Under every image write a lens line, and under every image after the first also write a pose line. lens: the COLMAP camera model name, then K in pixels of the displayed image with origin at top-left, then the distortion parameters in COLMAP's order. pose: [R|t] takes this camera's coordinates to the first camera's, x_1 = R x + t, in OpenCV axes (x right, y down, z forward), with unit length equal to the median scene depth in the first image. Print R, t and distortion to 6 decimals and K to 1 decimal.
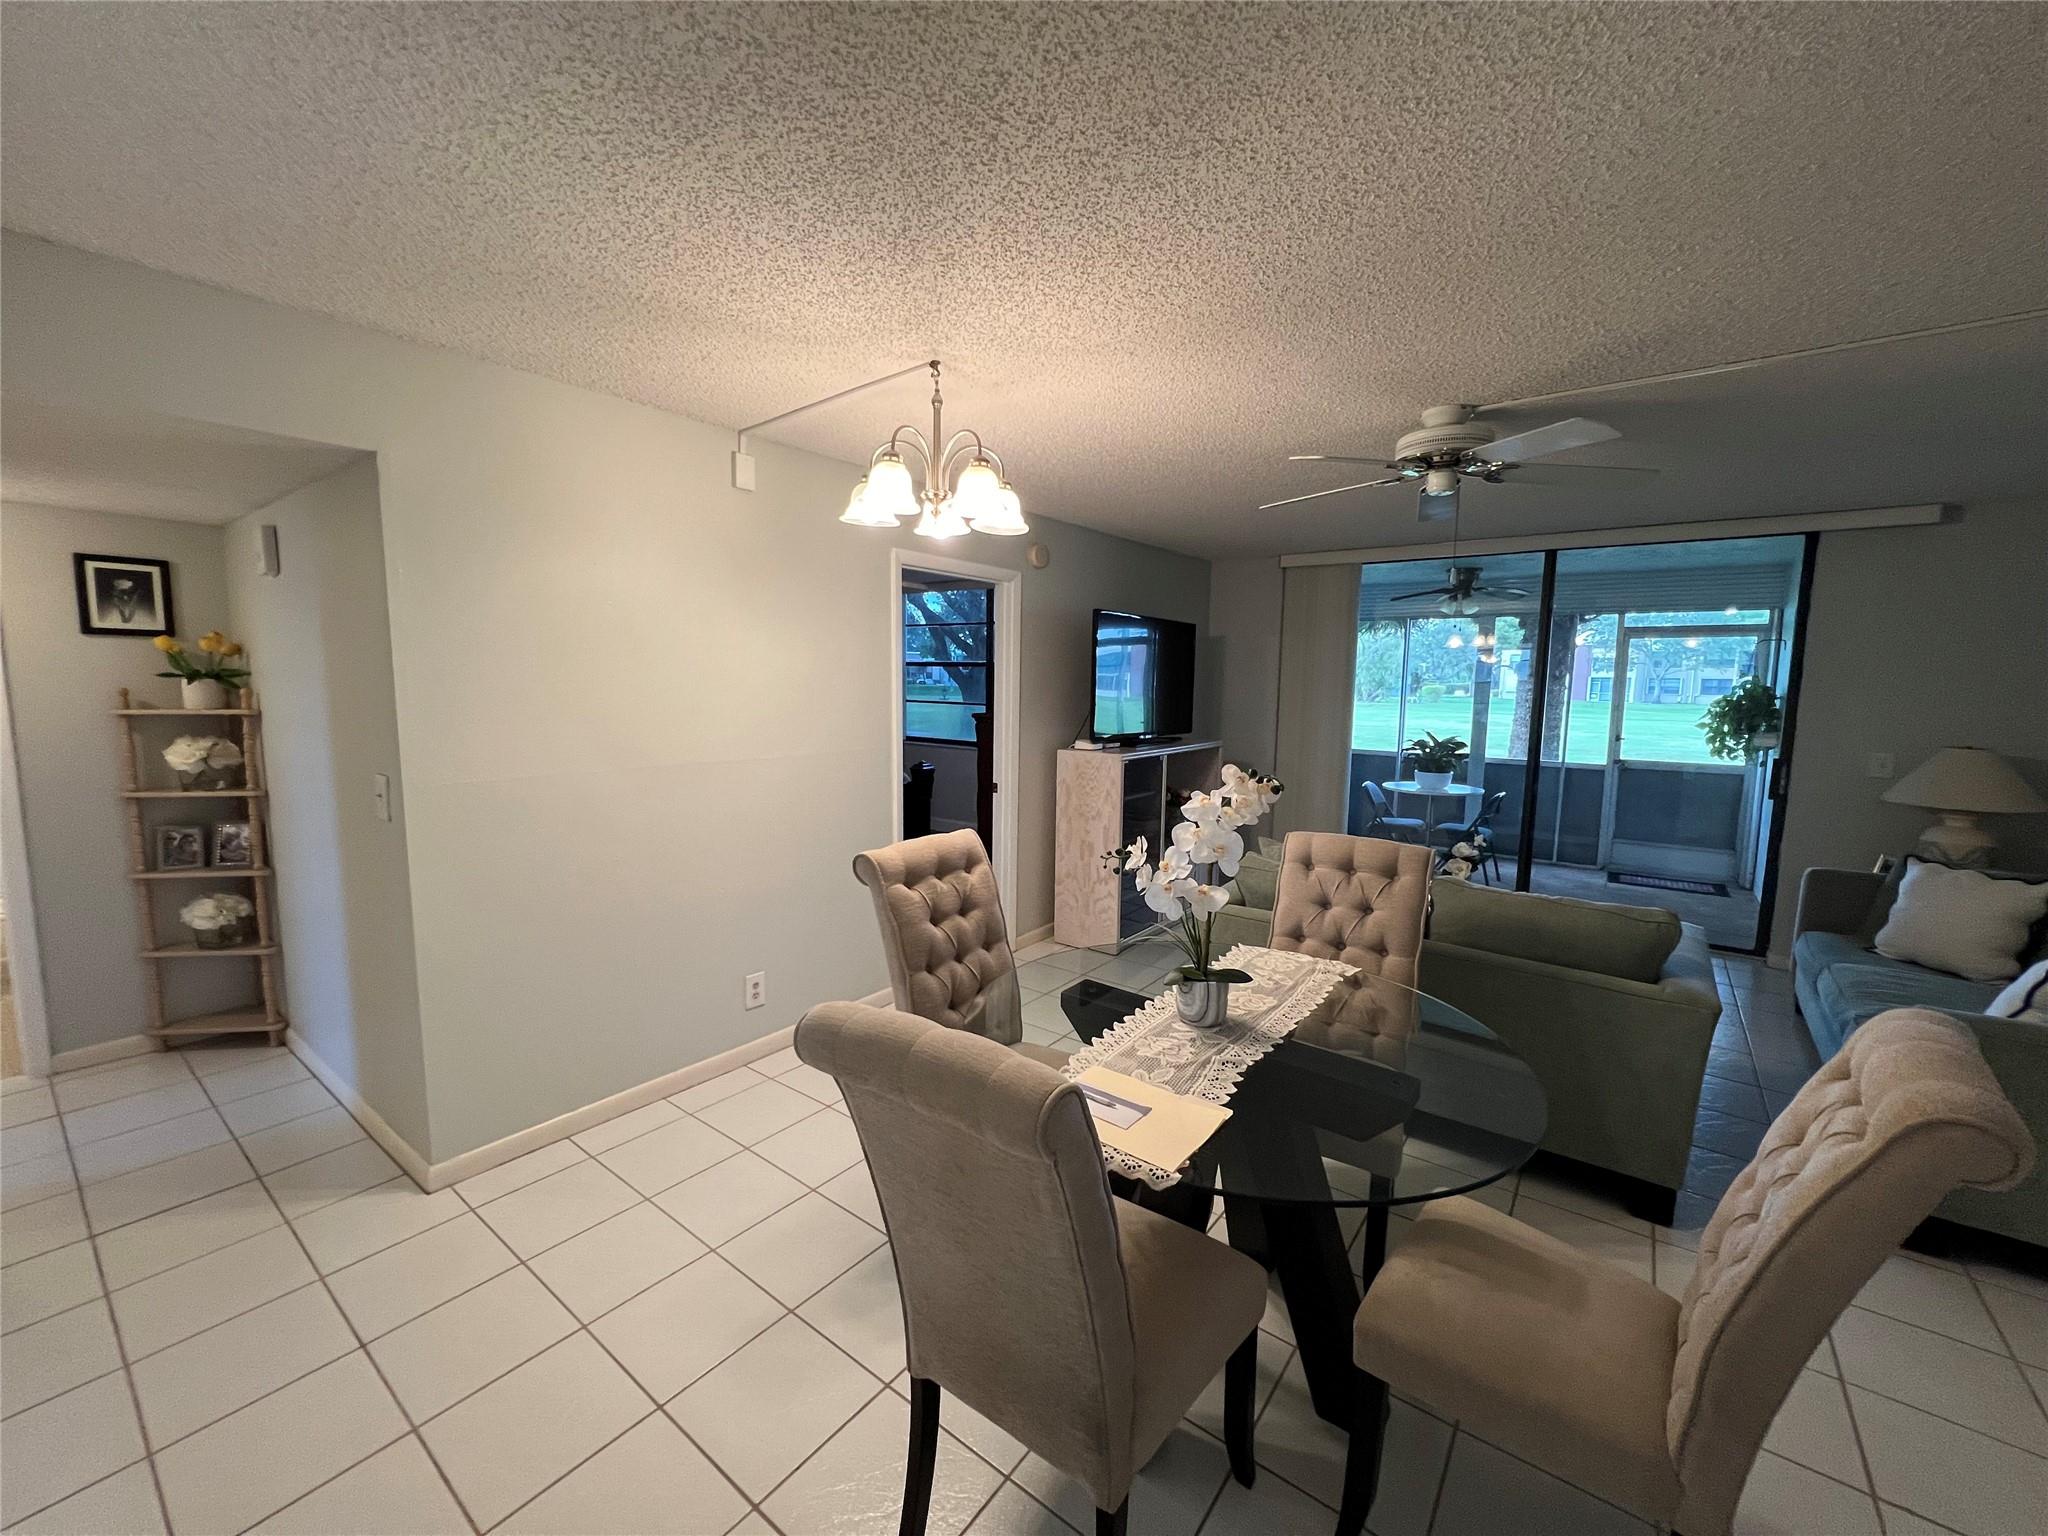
lens RADIAL K [[820.3, 0, 1019.8], [0, 820.3, 770.2], [0, 0, 1]] dist [-0.001385, 0.000115]
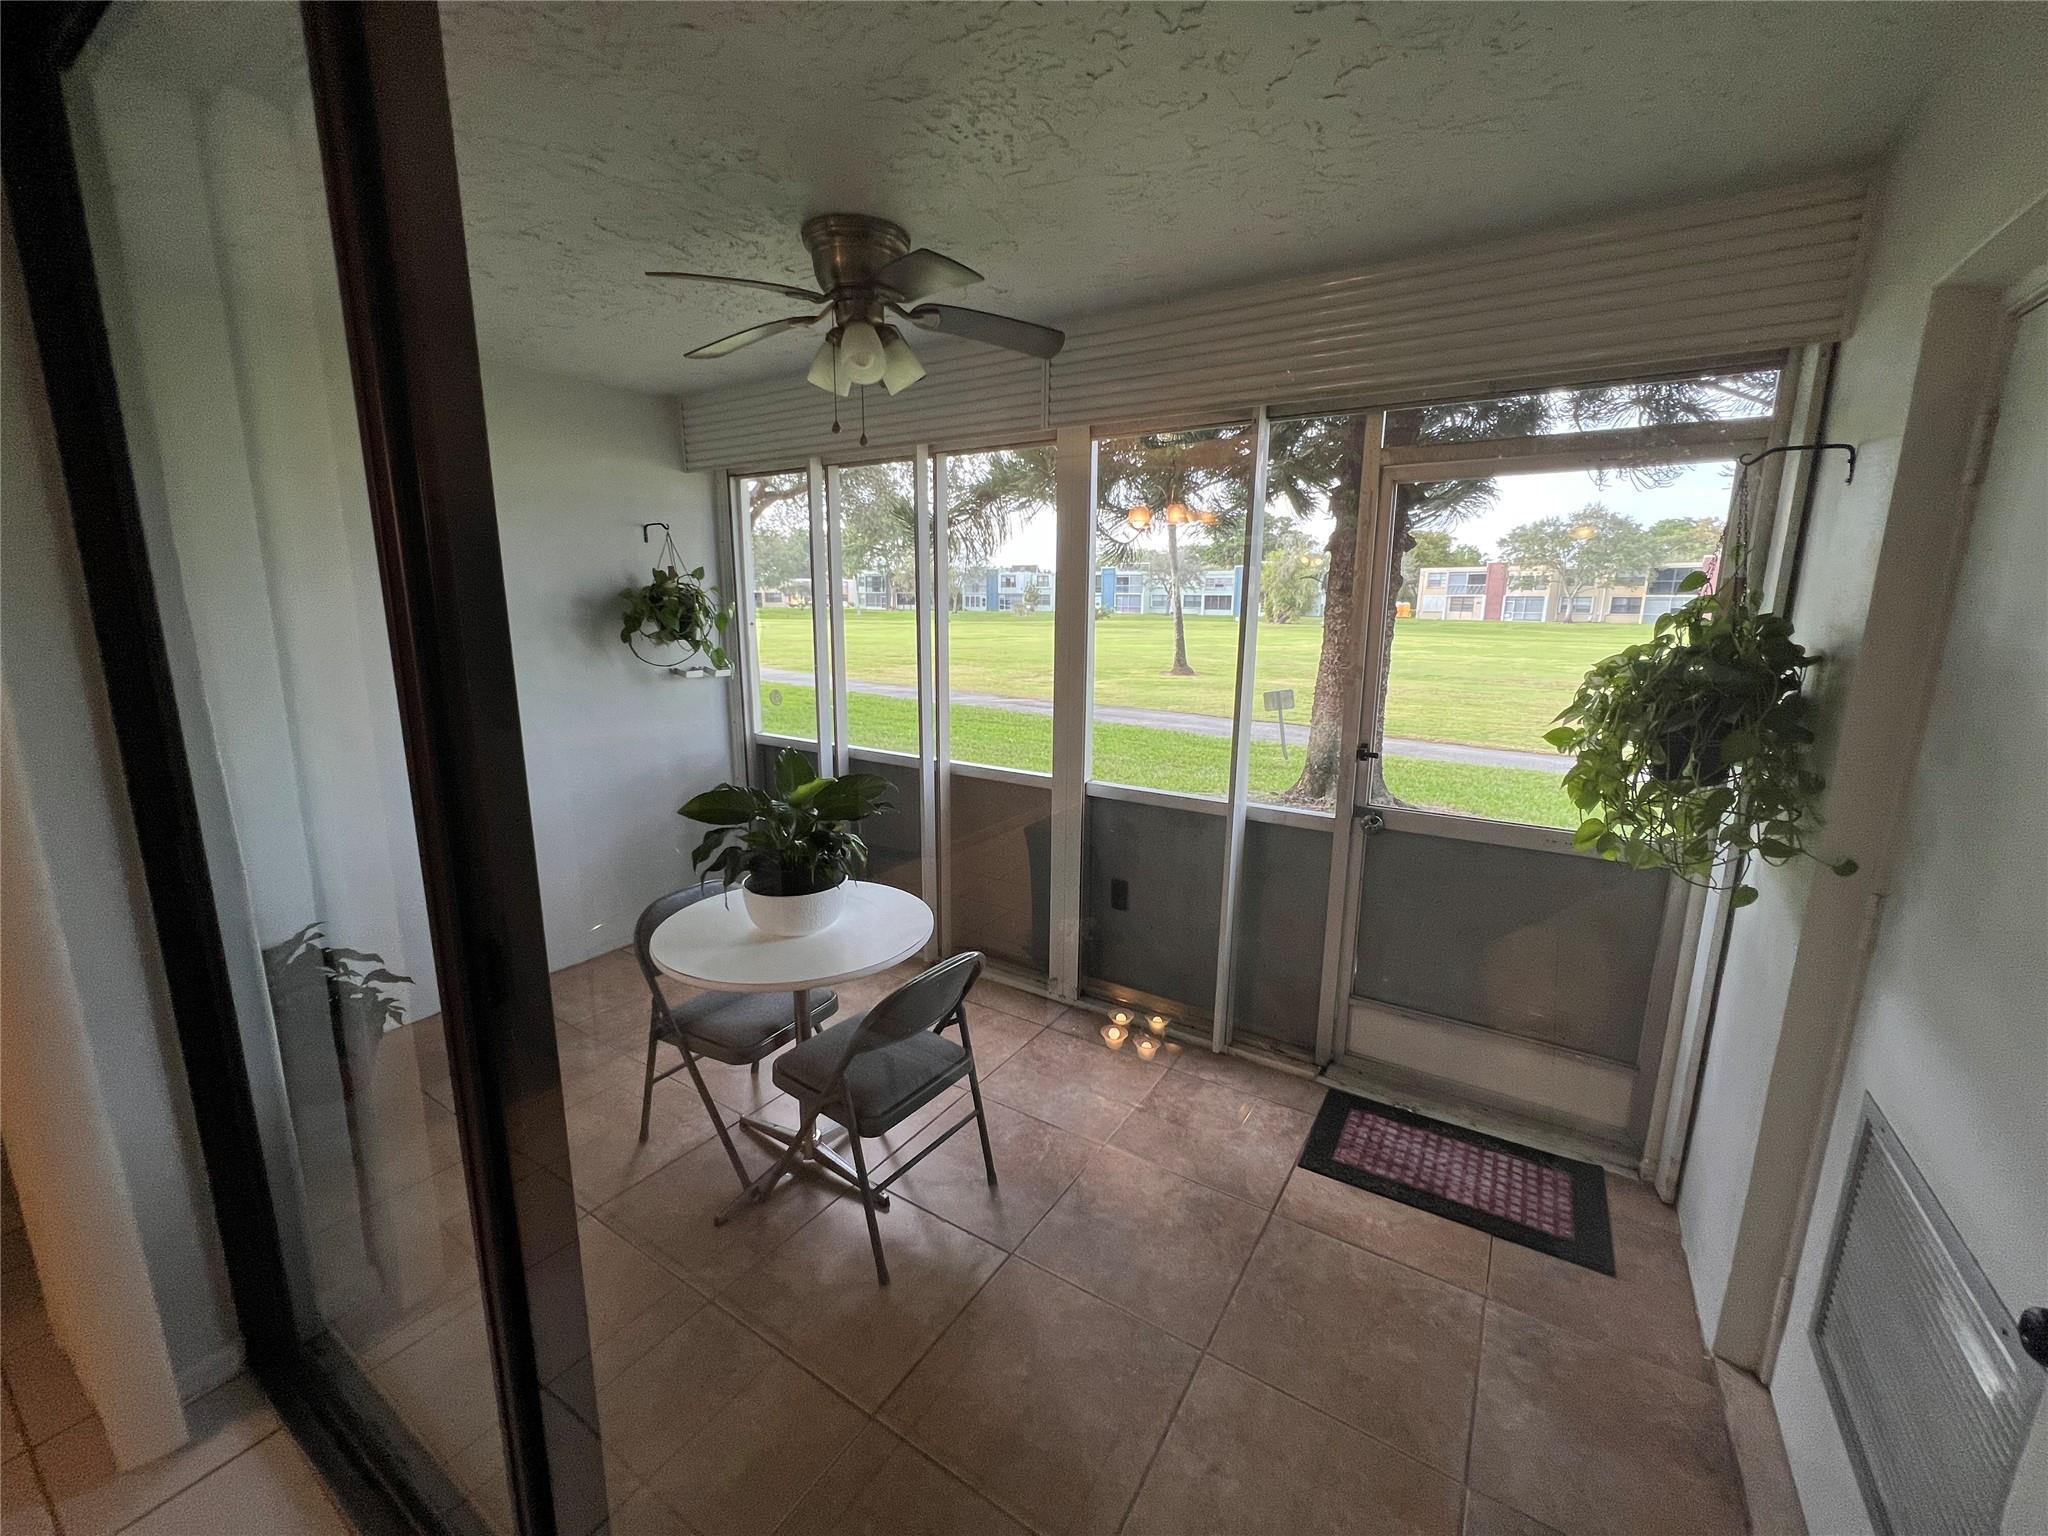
lens RADIAL K [[820.3, 0, 1019.8], [0, 820.3, 770.2], [0, 0, 1]] dist [-0.001385, 0.000115]
pose [[0.997229, -0.019957, 0.071664, 0.806181], [0.013215, 0.995546, 0.093348, -0.102195], [-0.073208, -0.092143, 0.993051, 0.937560]]
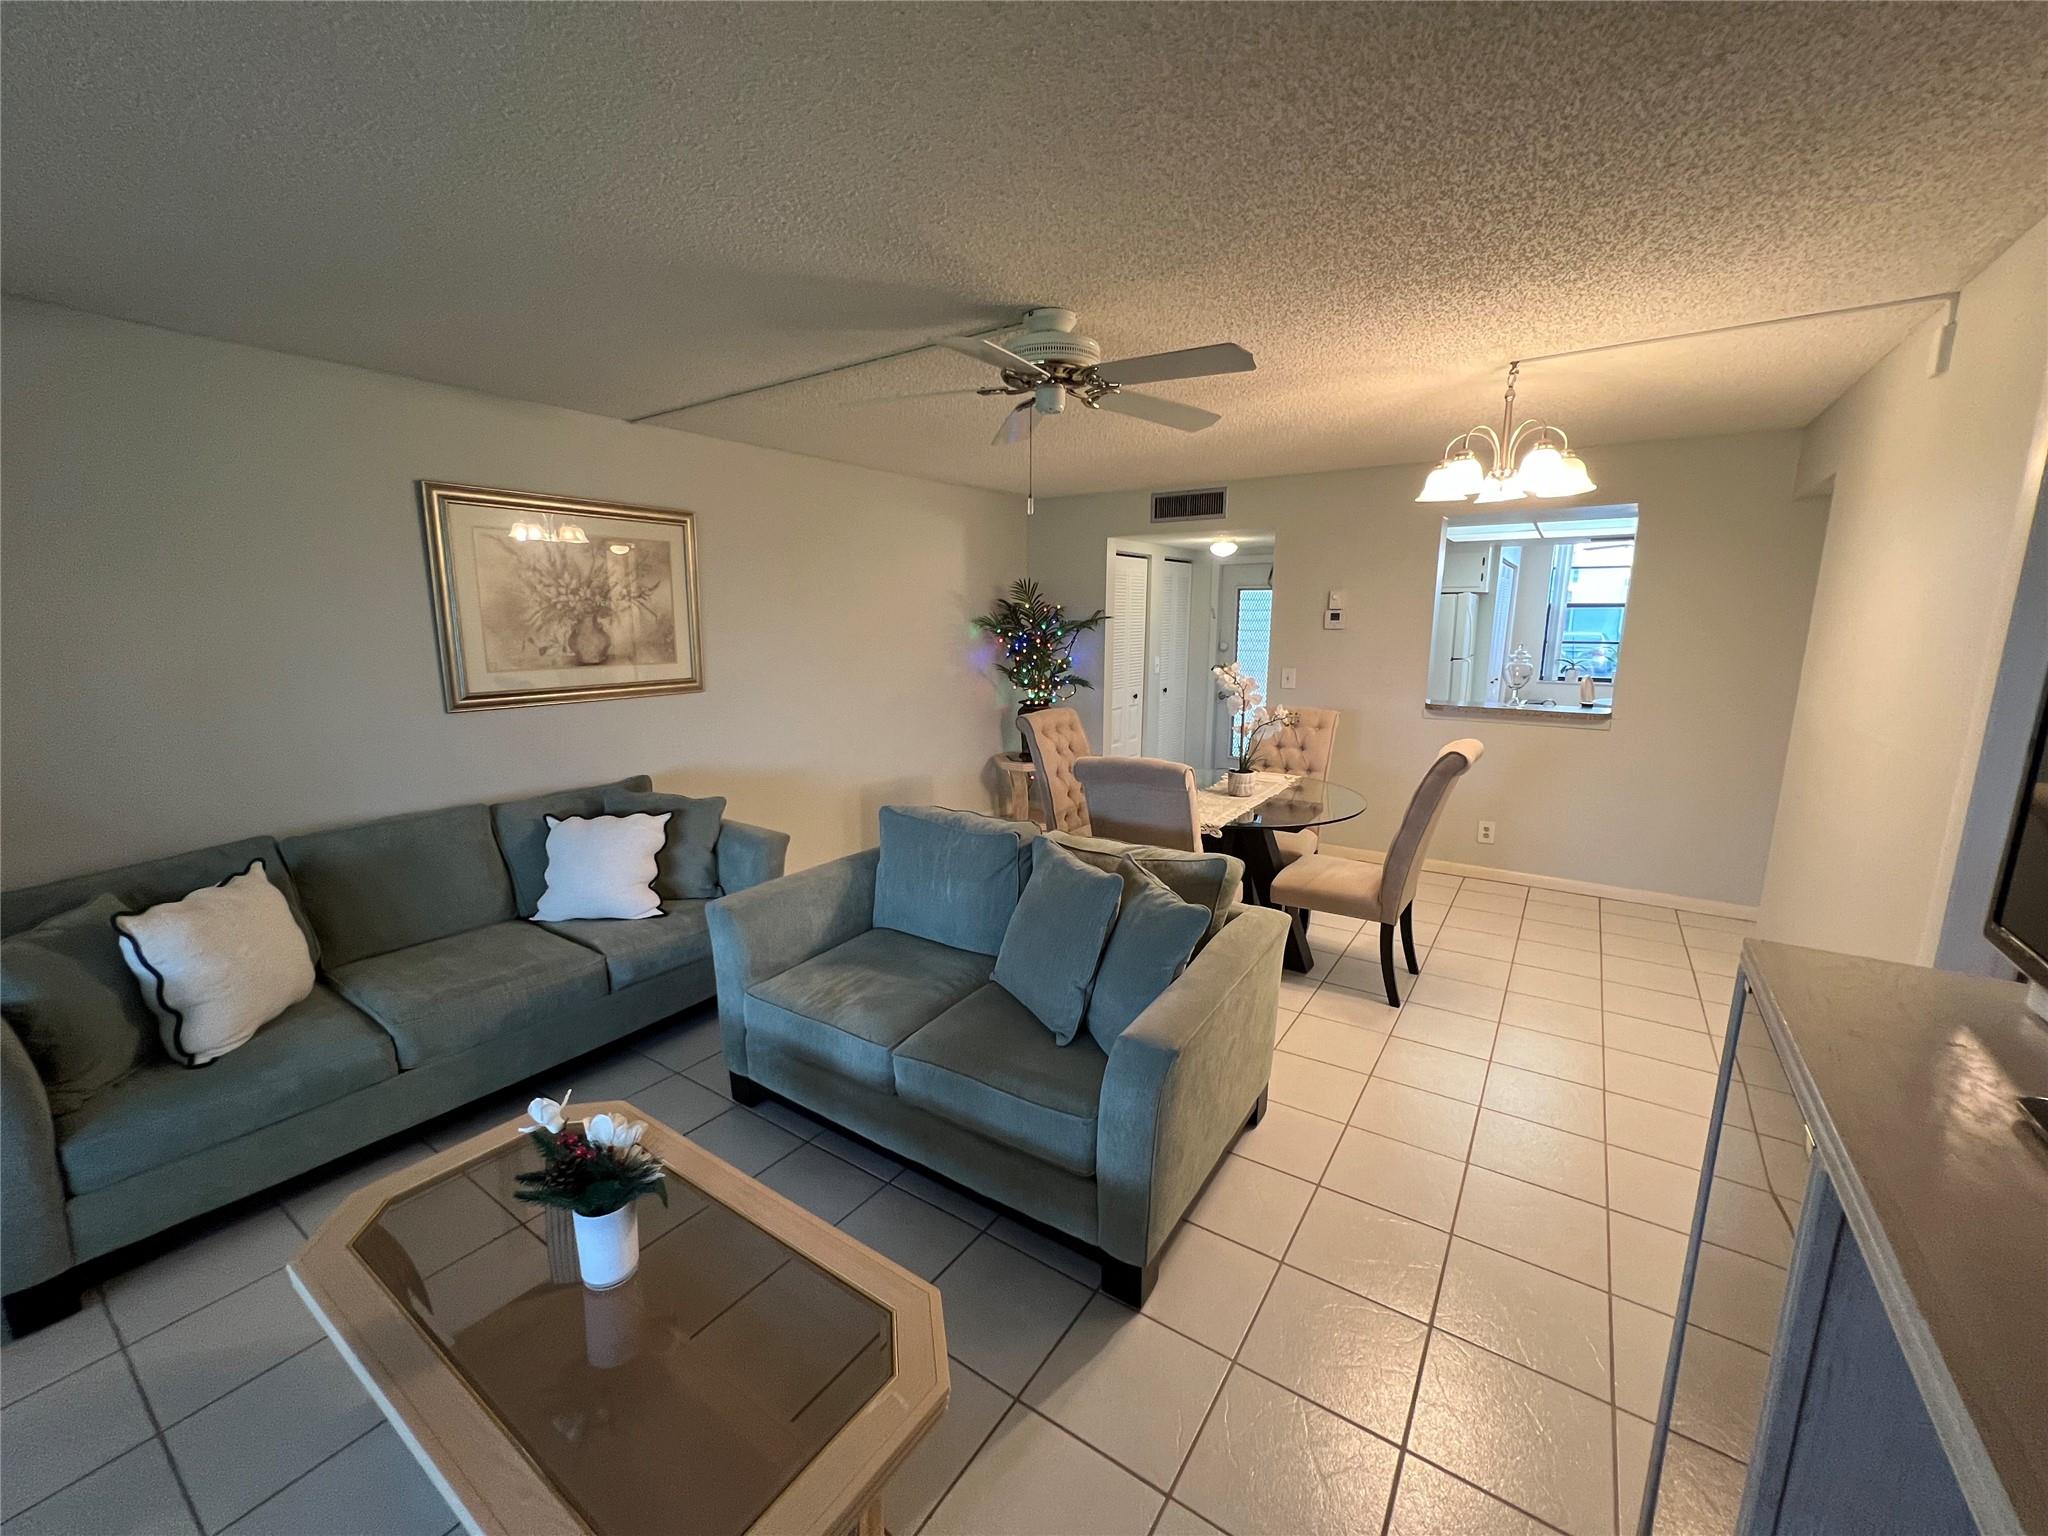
lens RADIAL K [[820.3, 0, 1019.8], [0, 820.3, 770.2], [0, 0, 1]] dist [-0.001385, 0.000115]
pose [[-0.998611, -0.002550, -0.052632, 0.346981], [-0.018124, 0.954511, 0.297624, -0.134794], [0.049479, 0.298164, -0.953231, 1.155409]]
